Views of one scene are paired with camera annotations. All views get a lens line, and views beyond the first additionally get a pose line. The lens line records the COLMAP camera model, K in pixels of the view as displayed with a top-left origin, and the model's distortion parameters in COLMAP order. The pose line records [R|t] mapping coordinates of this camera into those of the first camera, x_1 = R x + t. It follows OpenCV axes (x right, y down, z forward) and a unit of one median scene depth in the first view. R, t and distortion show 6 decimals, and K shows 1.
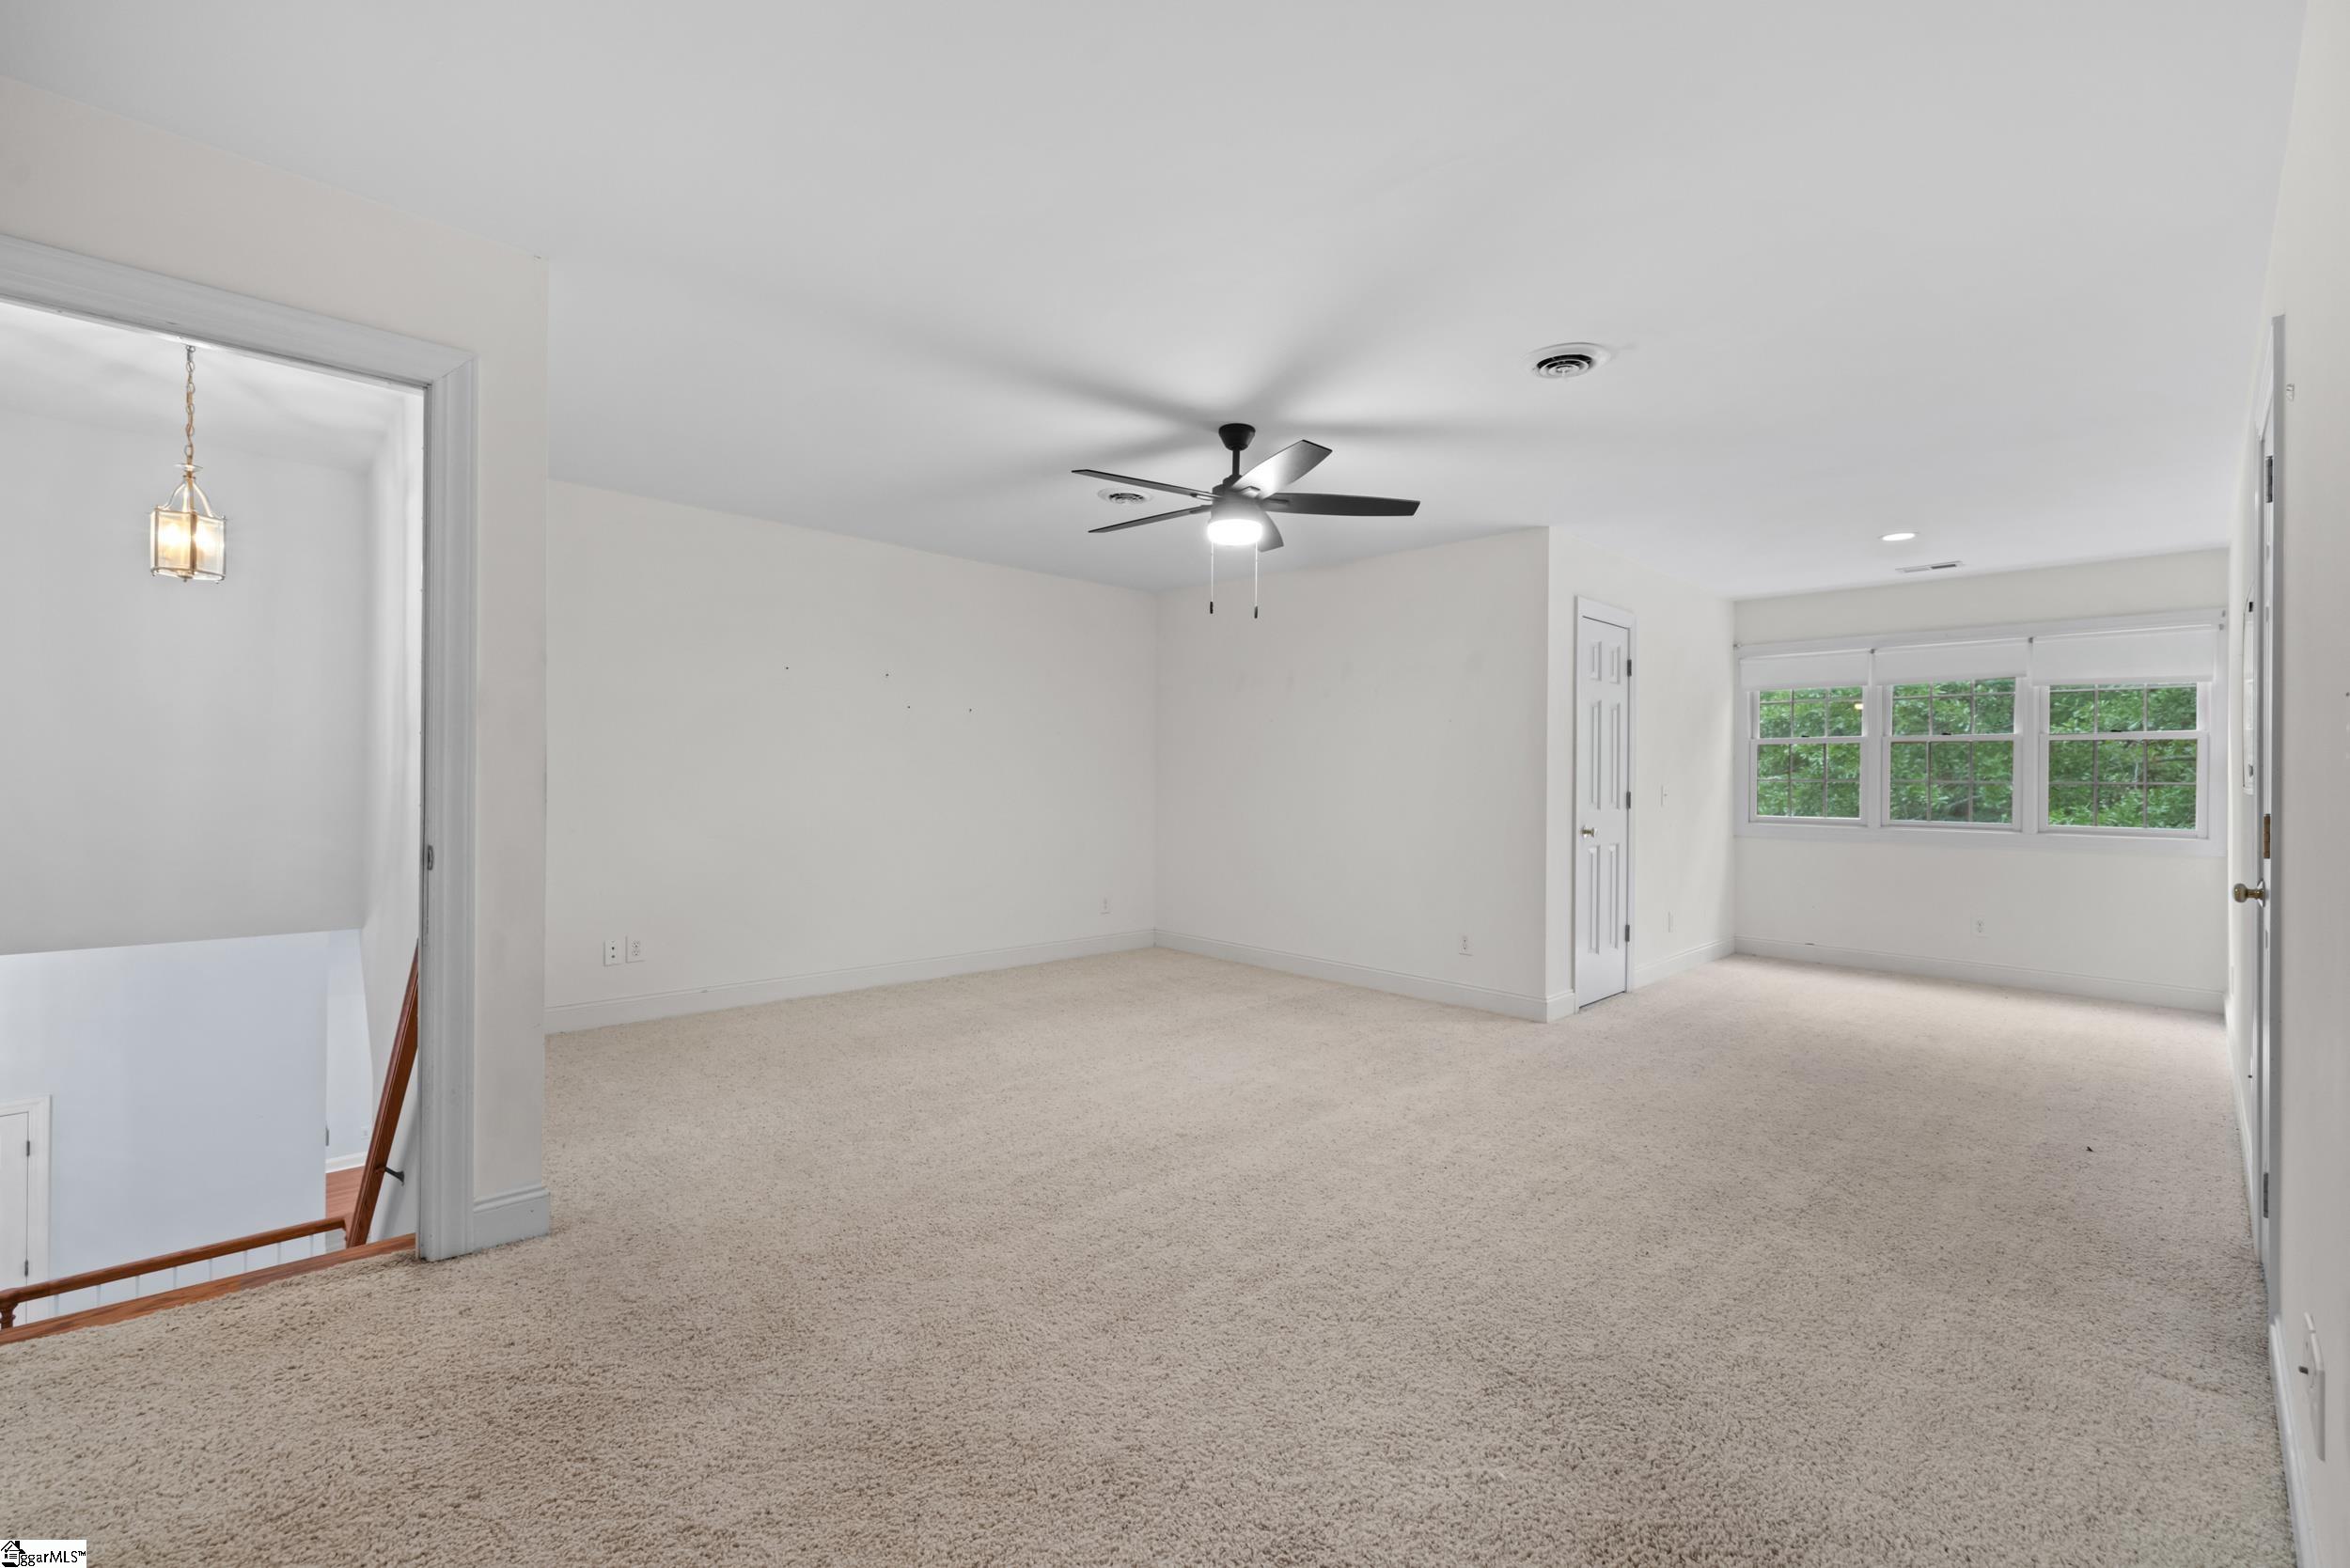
lens RADIAL K [[1005.5, 0, 1157.2], [0, 1005.5, 768.1], [0, 0, 1]] dist [0.001366, 0.000335]
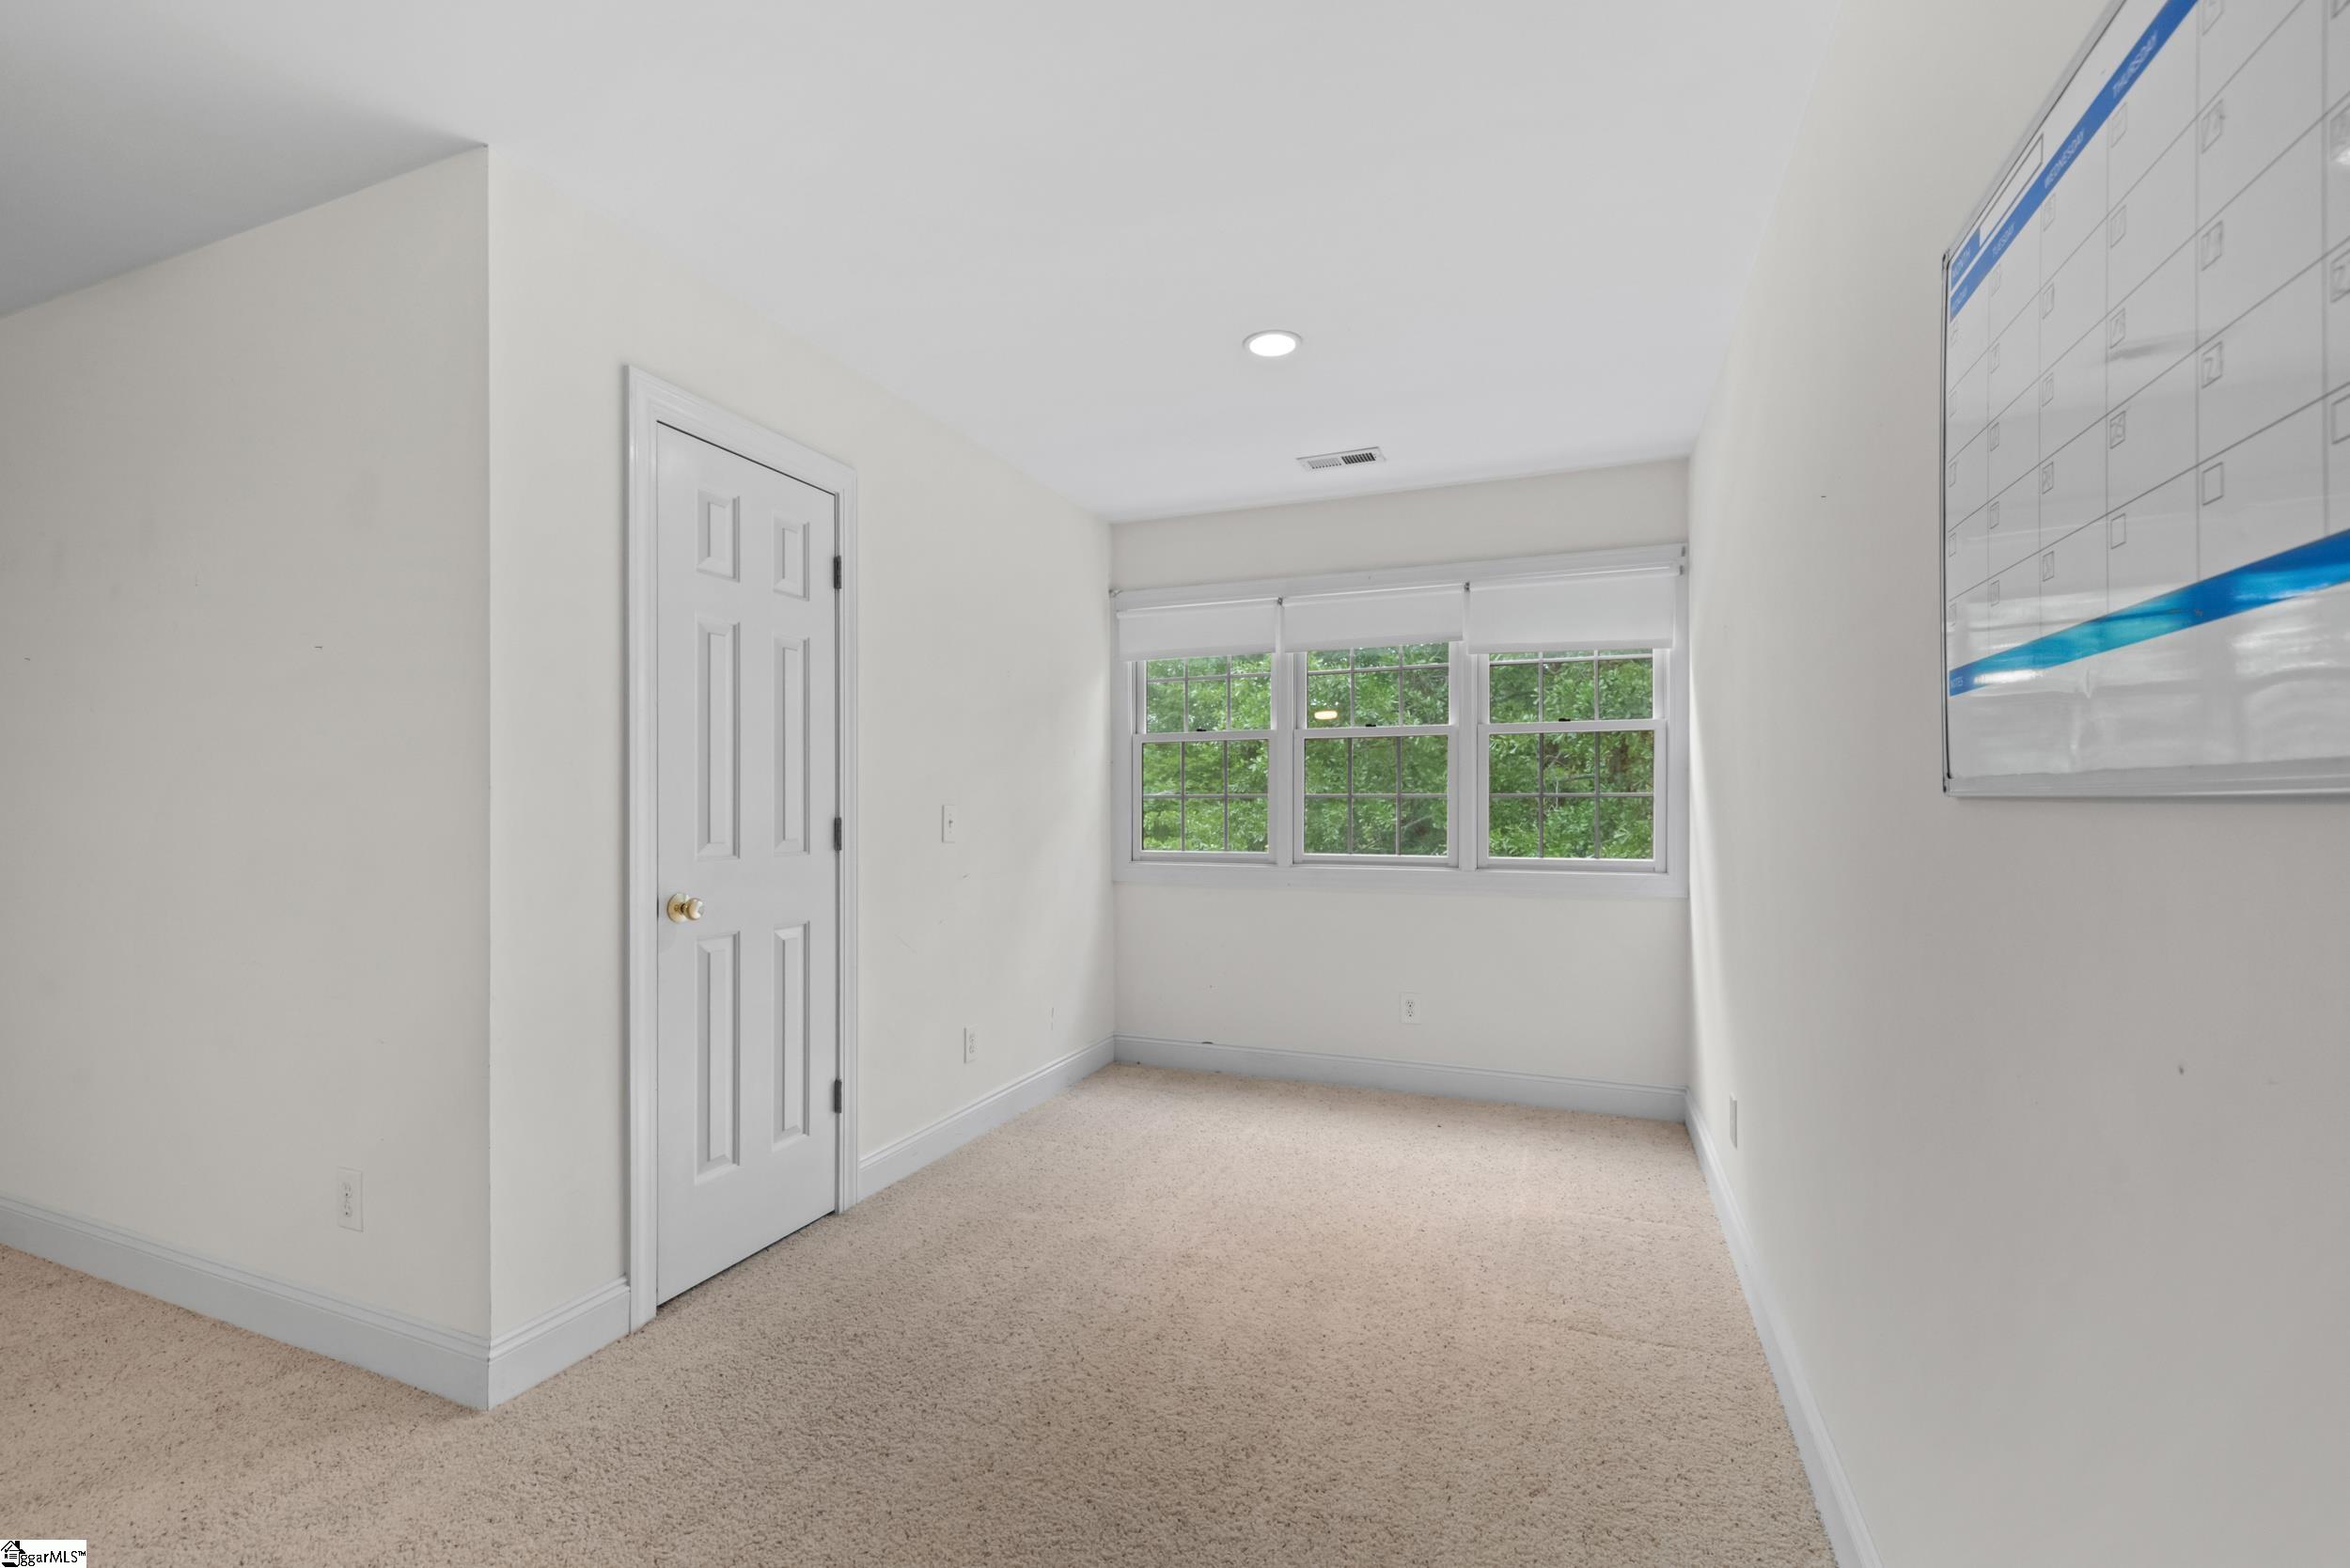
lens RADIAL K [[1005.5, 0, 1167.7], [0, 1005.5, 802.7], [0, 0, 1]] dist [0.001366, 0.000335]
pose [[0.914293, -0.008115, 0.404972, 0.394526], [0.005274, 0.999953, 0.008131, 0.012242], [-0.405019, -0.005298, 0.914293, 0.446895]]
